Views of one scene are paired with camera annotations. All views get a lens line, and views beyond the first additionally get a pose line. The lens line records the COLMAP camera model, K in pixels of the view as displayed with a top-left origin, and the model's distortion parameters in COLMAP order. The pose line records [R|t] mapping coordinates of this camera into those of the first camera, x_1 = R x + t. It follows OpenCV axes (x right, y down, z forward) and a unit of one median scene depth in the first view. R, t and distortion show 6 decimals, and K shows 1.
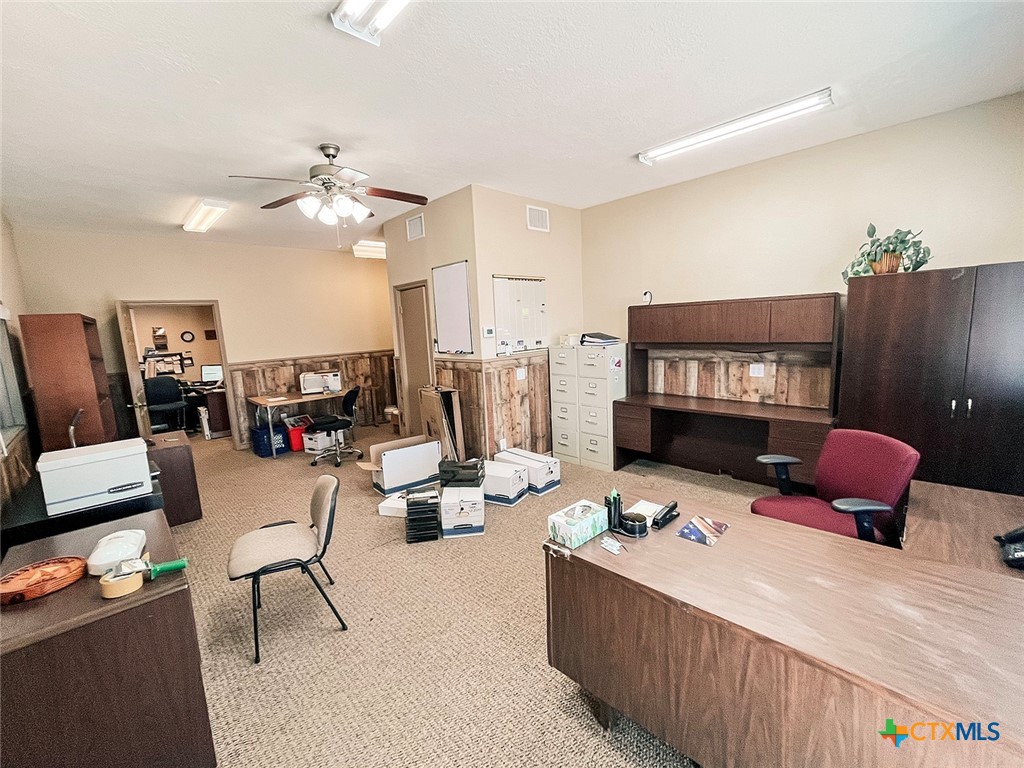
lens RADIAL K [[412.2, 0, 498.4], [0, 412.2, 383.5], [0, 0, 1]] dist [-0.003995, 0.000316]
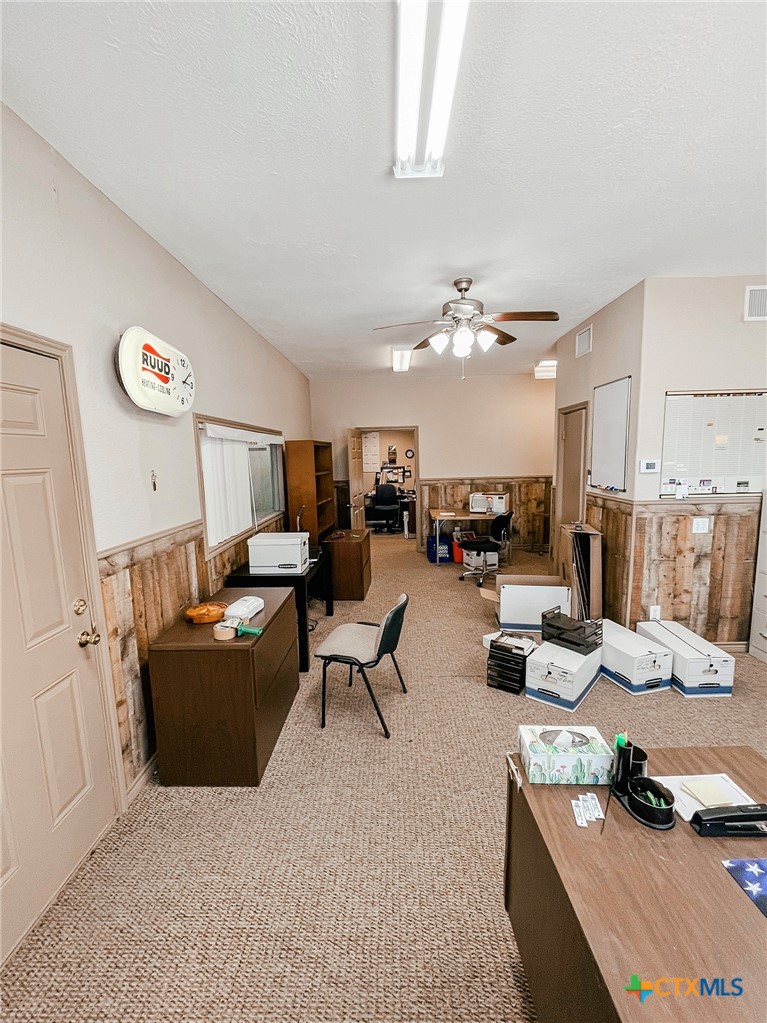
lens RADIAL K [[411.8, 0, 380.2], [0, 411.8, 510.3], [0, 0, 1]] dist [-0.003995, 0.000316]
pose [[0.724242, 0.123844, -0.678333, 0.137037], [-0.111182, 0.991841, 0.062375, -0.032373], [0.680523, 0.030244, 0.732102, 0.082998]]
